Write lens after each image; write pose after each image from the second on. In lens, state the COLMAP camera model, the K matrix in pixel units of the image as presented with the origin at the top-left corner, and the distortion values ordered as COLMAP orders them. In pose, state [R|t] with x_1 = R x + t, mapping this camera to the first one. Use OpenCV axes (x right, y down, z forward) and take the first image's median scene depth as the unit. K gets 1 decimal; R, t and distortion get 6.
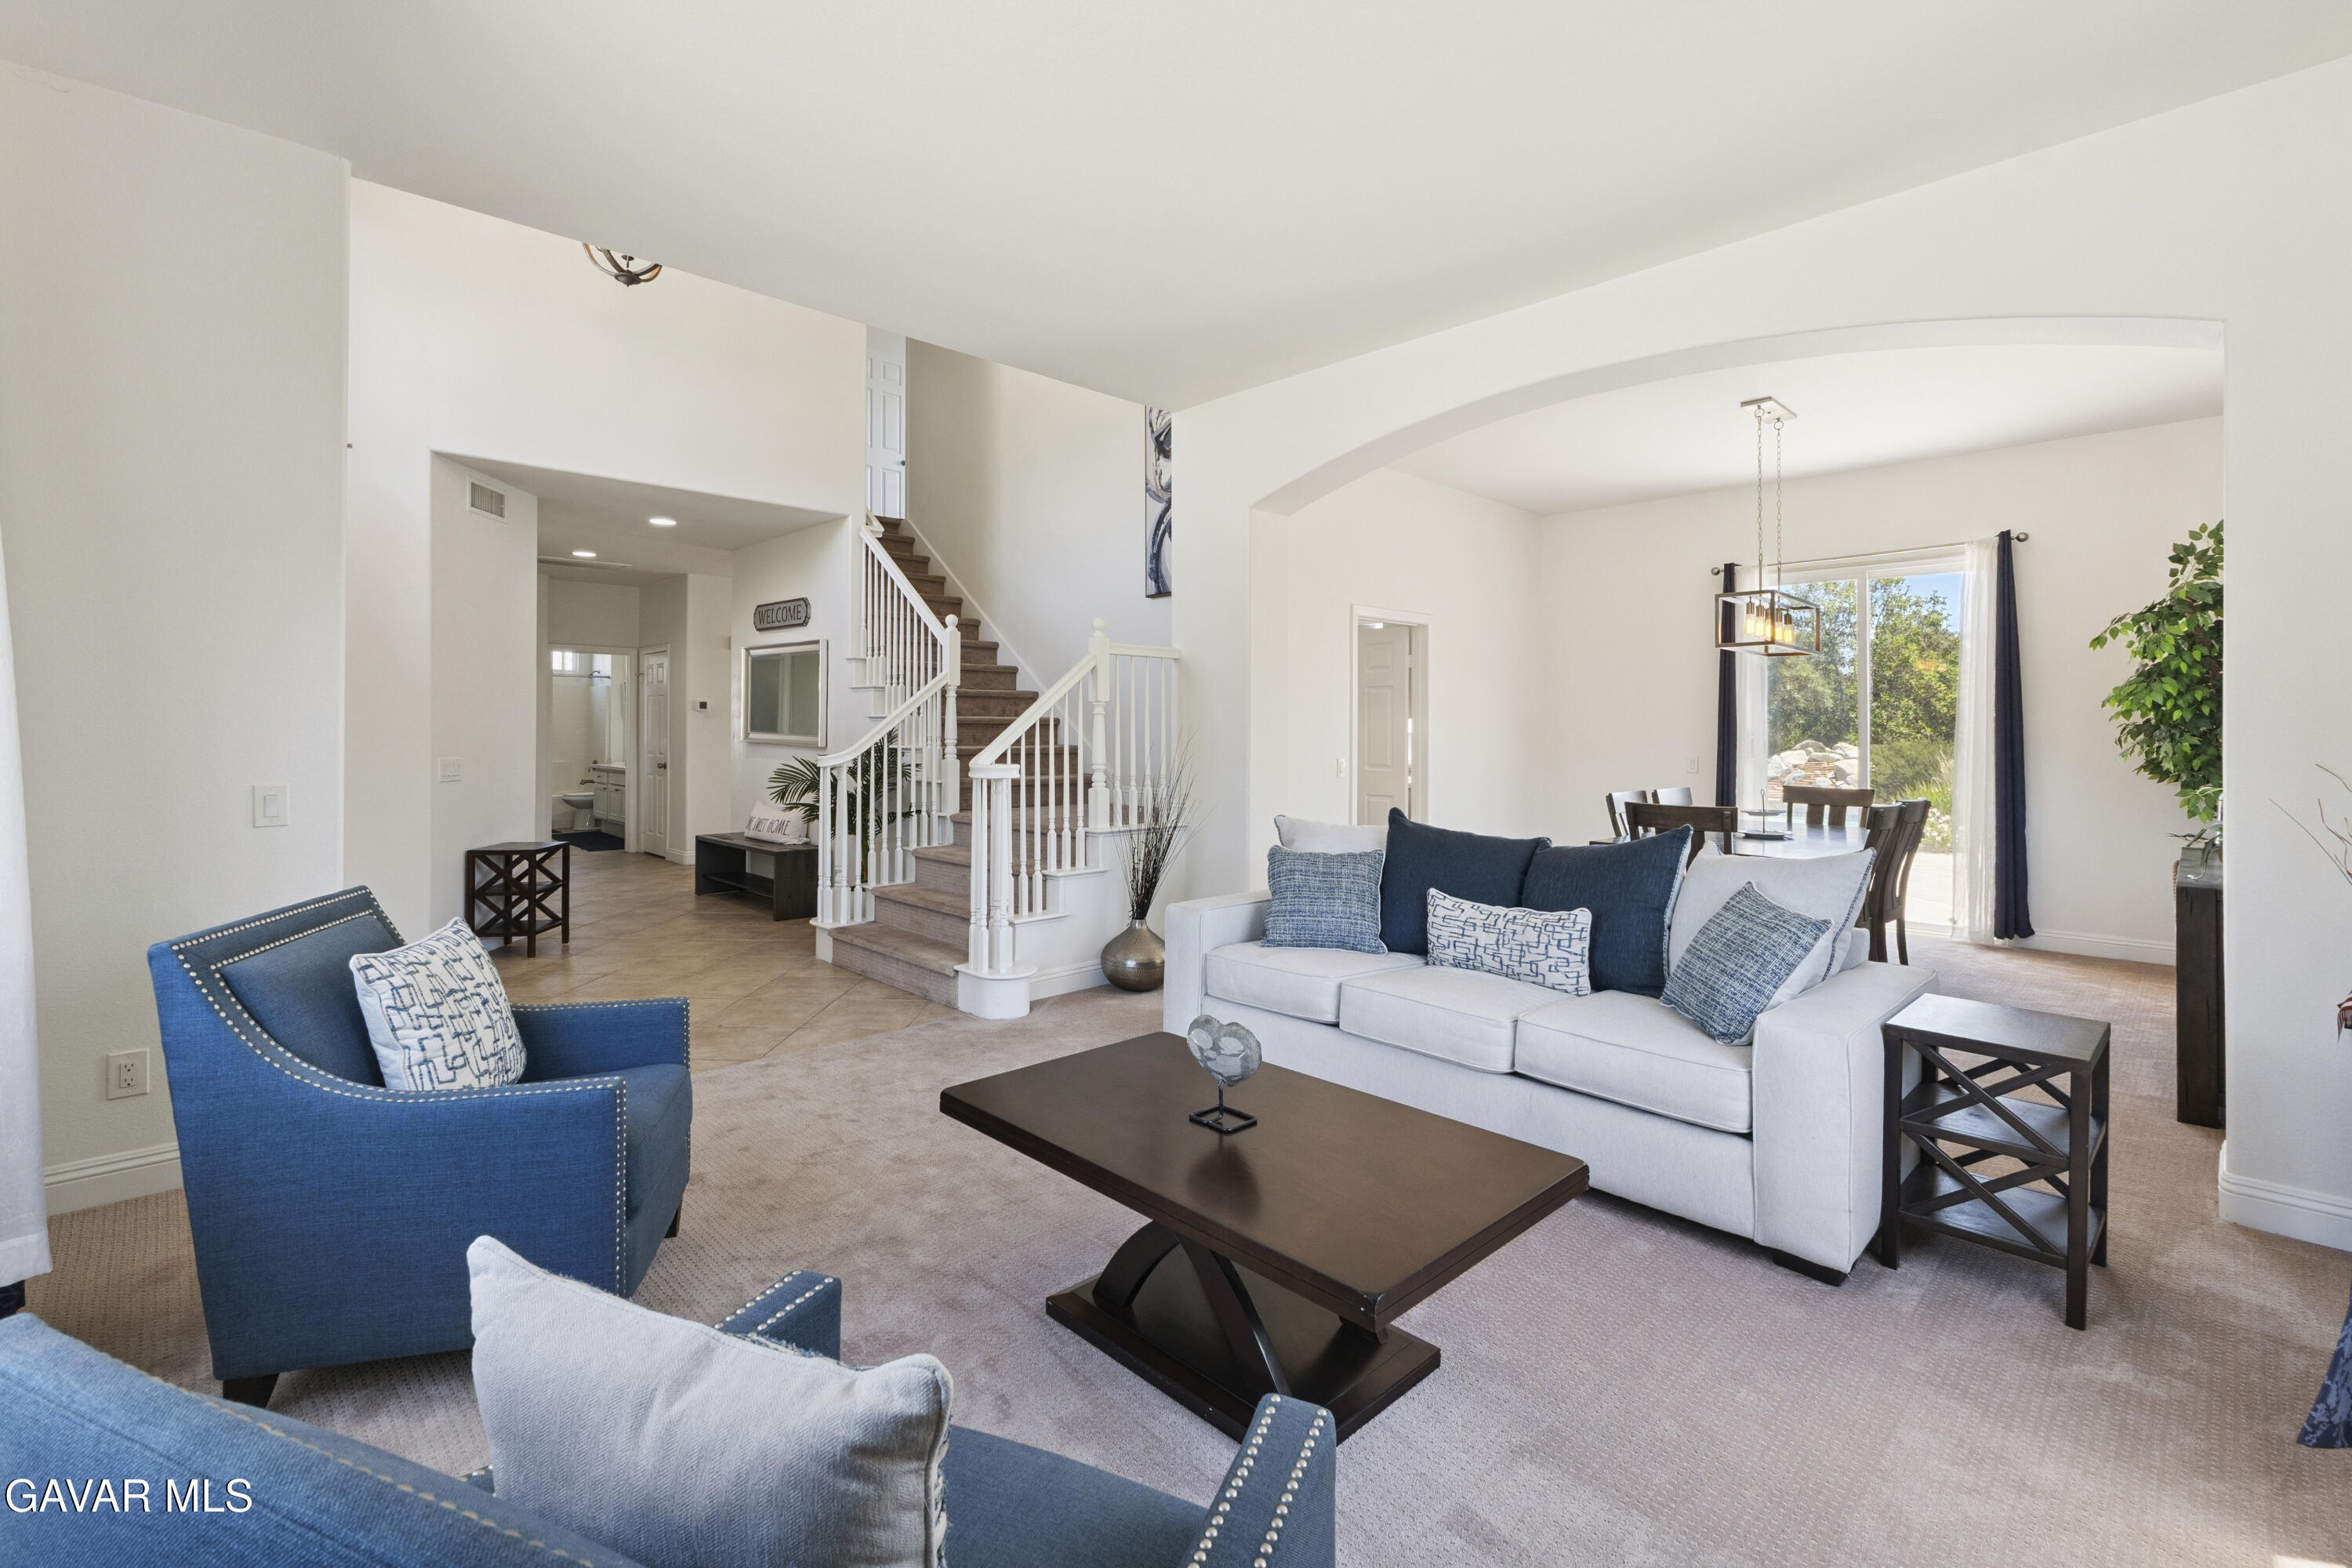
lens RADIAL K [[1038.8, 0, 1182.3], [0, 1038.8, 720.2], [0, 0, 1]] dist [-0.002323, -0.000145]
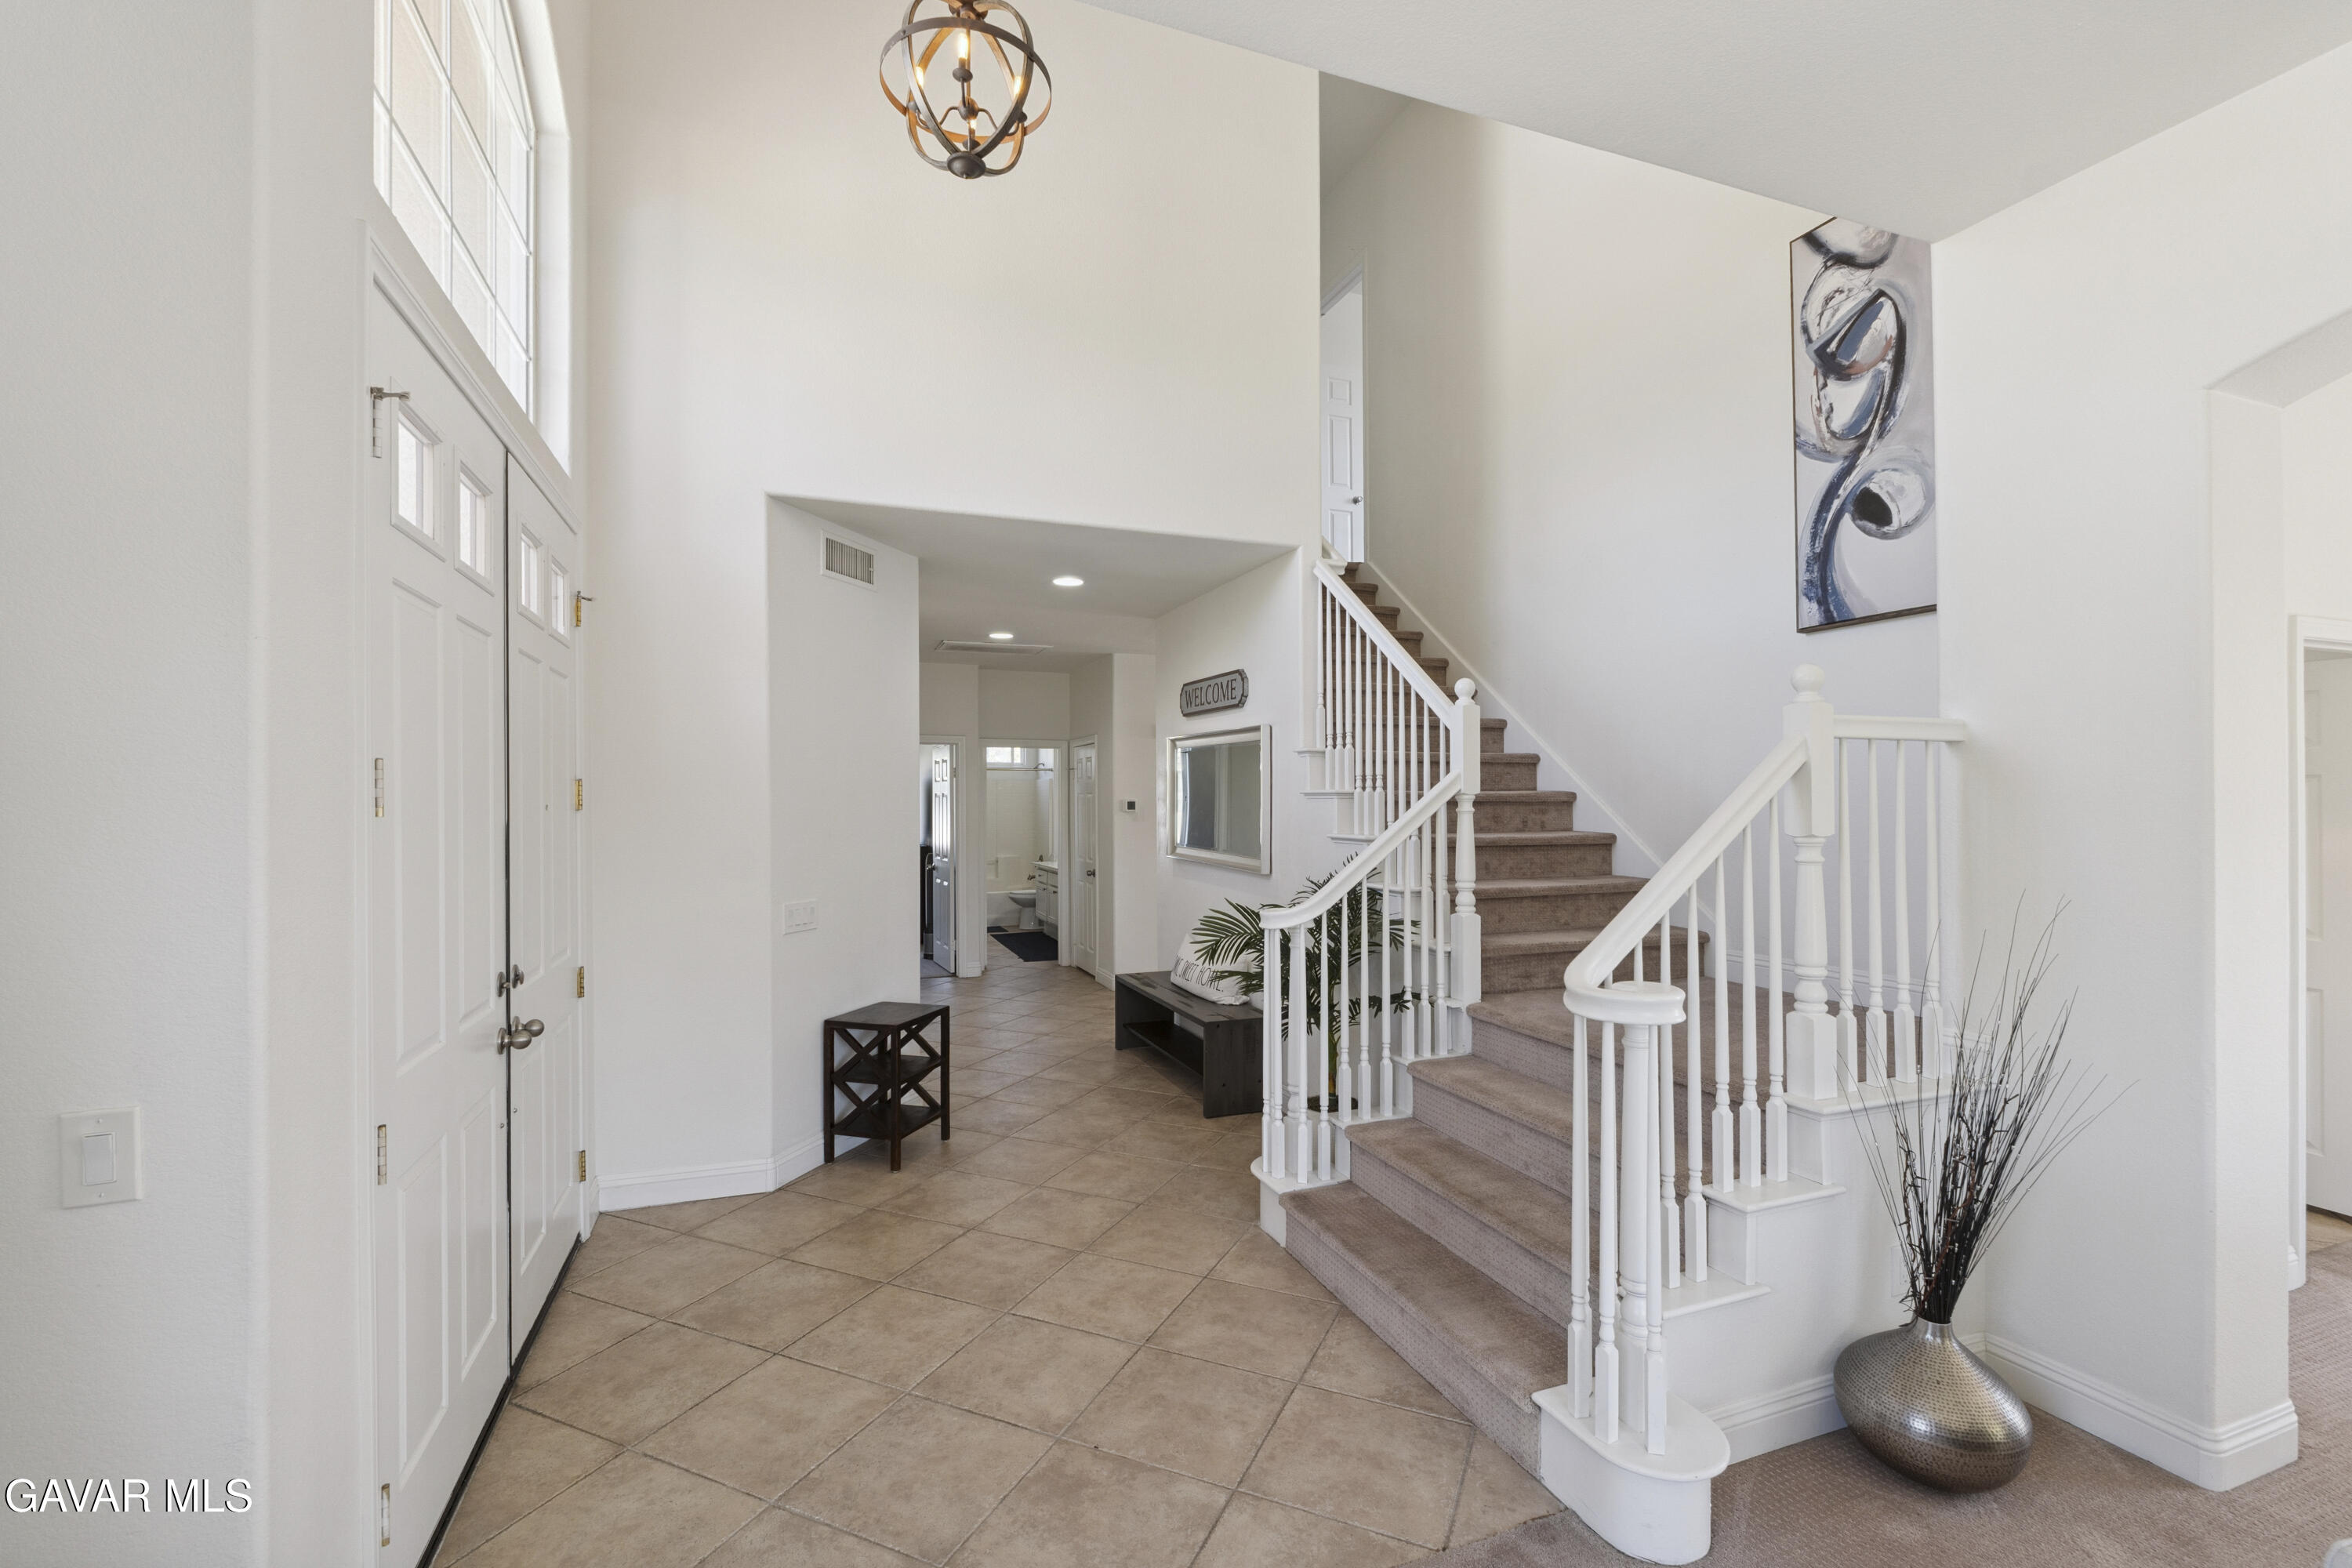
lens RADIAL K [[1028.9, 0, 1173.0], [0, 1028.9, 773.8], [0, 0, 1]] dist [-0.003384, 0.000011]
pose [[0.913593, -0.016715, -0.406287, -0.139874], [0.008242, 0.999711, -0.022596, -0.034387], [0.406547, 0.017295, 0.913466, 0.393279]]
